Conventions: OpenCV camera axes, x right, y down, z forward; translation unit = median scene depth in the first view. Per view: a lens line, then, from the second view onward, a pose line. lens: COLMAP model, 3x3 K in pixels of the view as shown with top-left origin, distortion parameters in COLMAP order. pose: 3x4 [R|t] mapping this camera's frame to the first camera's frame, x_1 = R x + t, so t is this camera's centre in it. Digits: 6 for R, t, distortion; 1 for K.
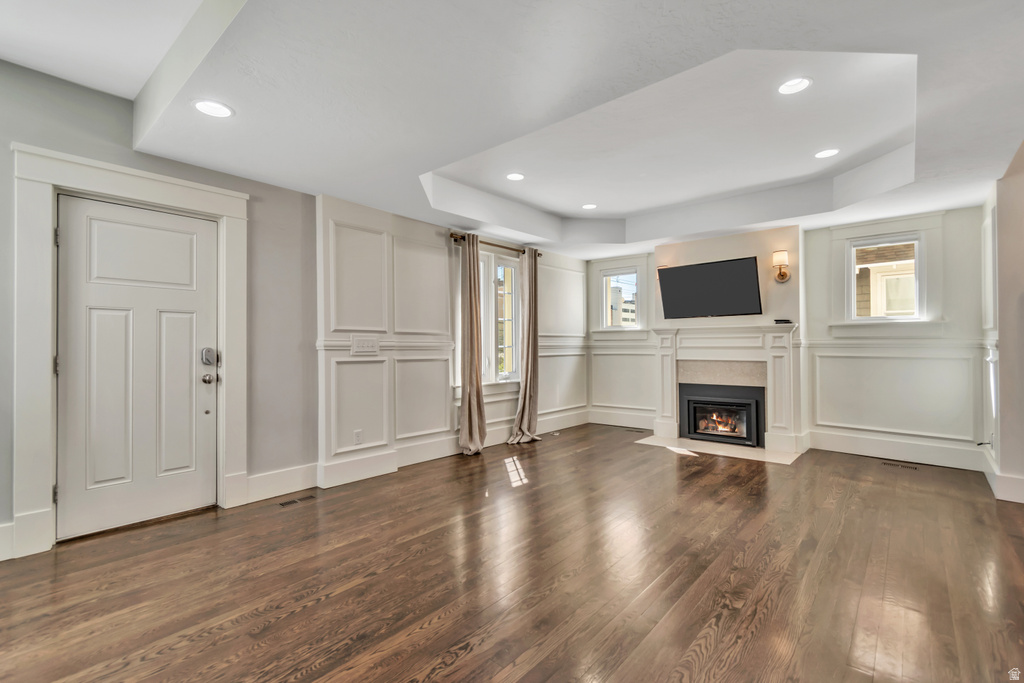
lens RADIAL K [[459.9, 0, 506.7], [0, 459.9, 343.4], [0, 0, 1]] dist [0.003262, -0.000594]
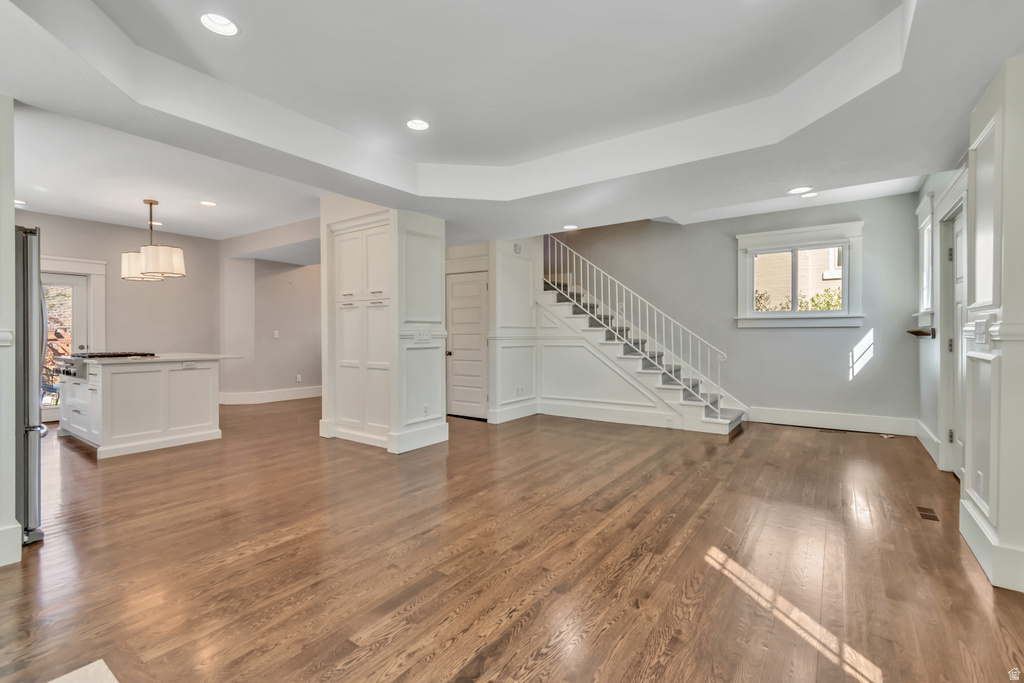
lens RADIAL K [[459.9, 0, 512.9], [0, 459.9, 335.2], [0, 0, 1]] dist [0.003262, -0.000594]
pose [[-0.993345, 0.007561, -0.114931, 0.272349], [0.008110, 0.999958, -0.004314, 0.005631], [0.114894, -0.005217, -0.993364, 1.181729]]
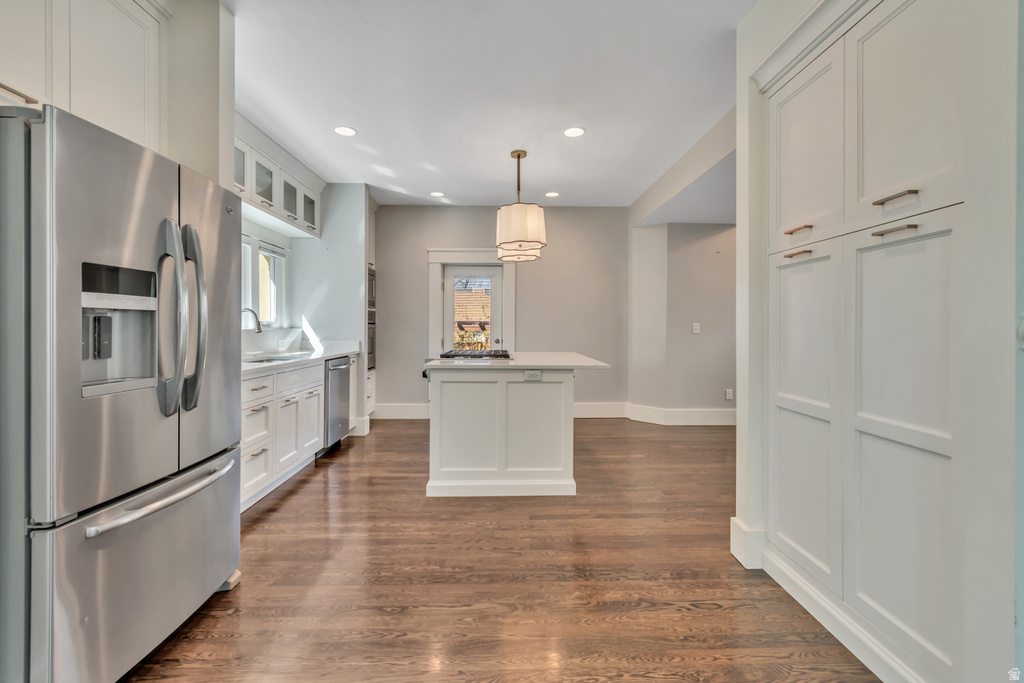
lens RADIAL K [[459.9, 0, 513.8], [0, 459.9, 330.7], [0, 0, 1]] dist [0.003262, -0.000594]
pose [[-0.684569, -0.002061, 0.728945, 0.390351], [-0.004141, 0.999991, -0.001061, -0.002250], [-0.728936, -0.003745, -0.684572, 0.608735]]
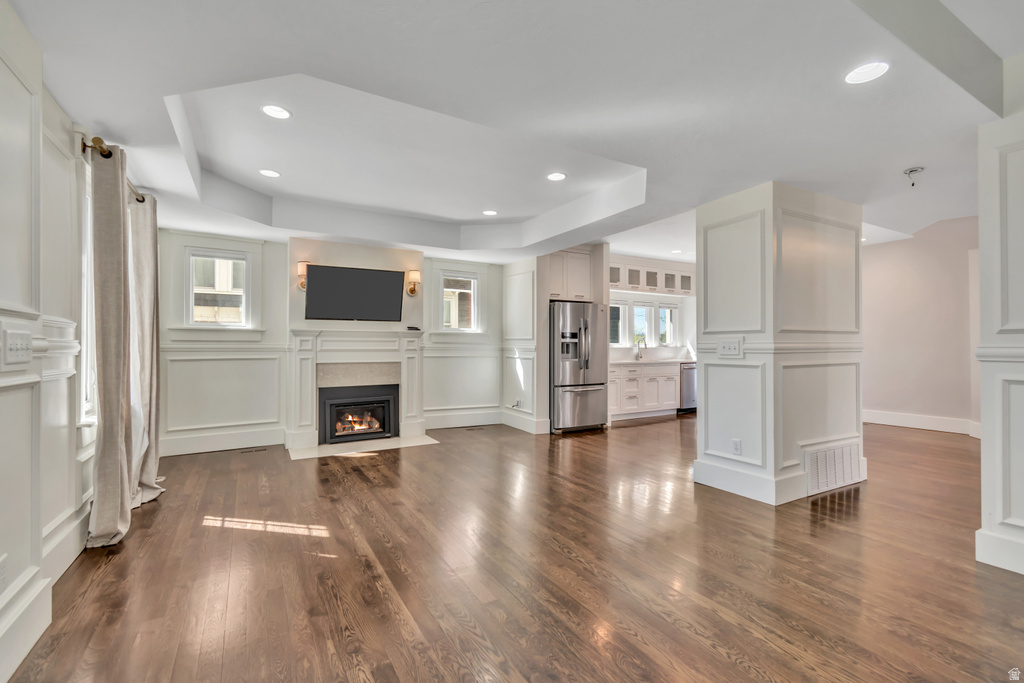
lens RADIAL K [[459.9, 0, 520.5], [0, 459.9, 344.6], [0, 0, 1]] dist [0.003262, -0.000594]
pose [[0.305129, 0.008978, 0.952269, -0.440191], [-0.006795, 0.999951, -0.007251, 0.001368], [-0.952287, -0.004259, 0.305175, 0.341739]]
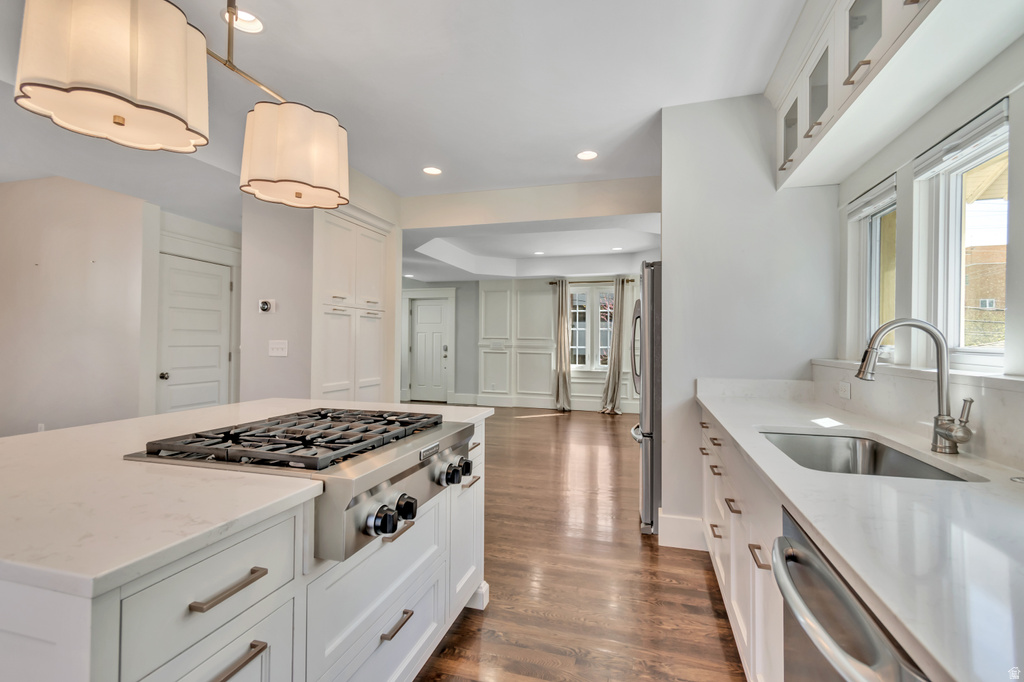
lens RADIAL K [[459.9, 0, 512.4], [0, 459.9, 336.2], [0, 0, 1]] dist [0.003262, -0.000594]
pose [[0.428702, 0.000180, -0.903446, 1.307334], [-0.006697, 0.999973, -0.002979, -0.024012], [0.903421, 0.007327, 0.428692, 0.109408]]
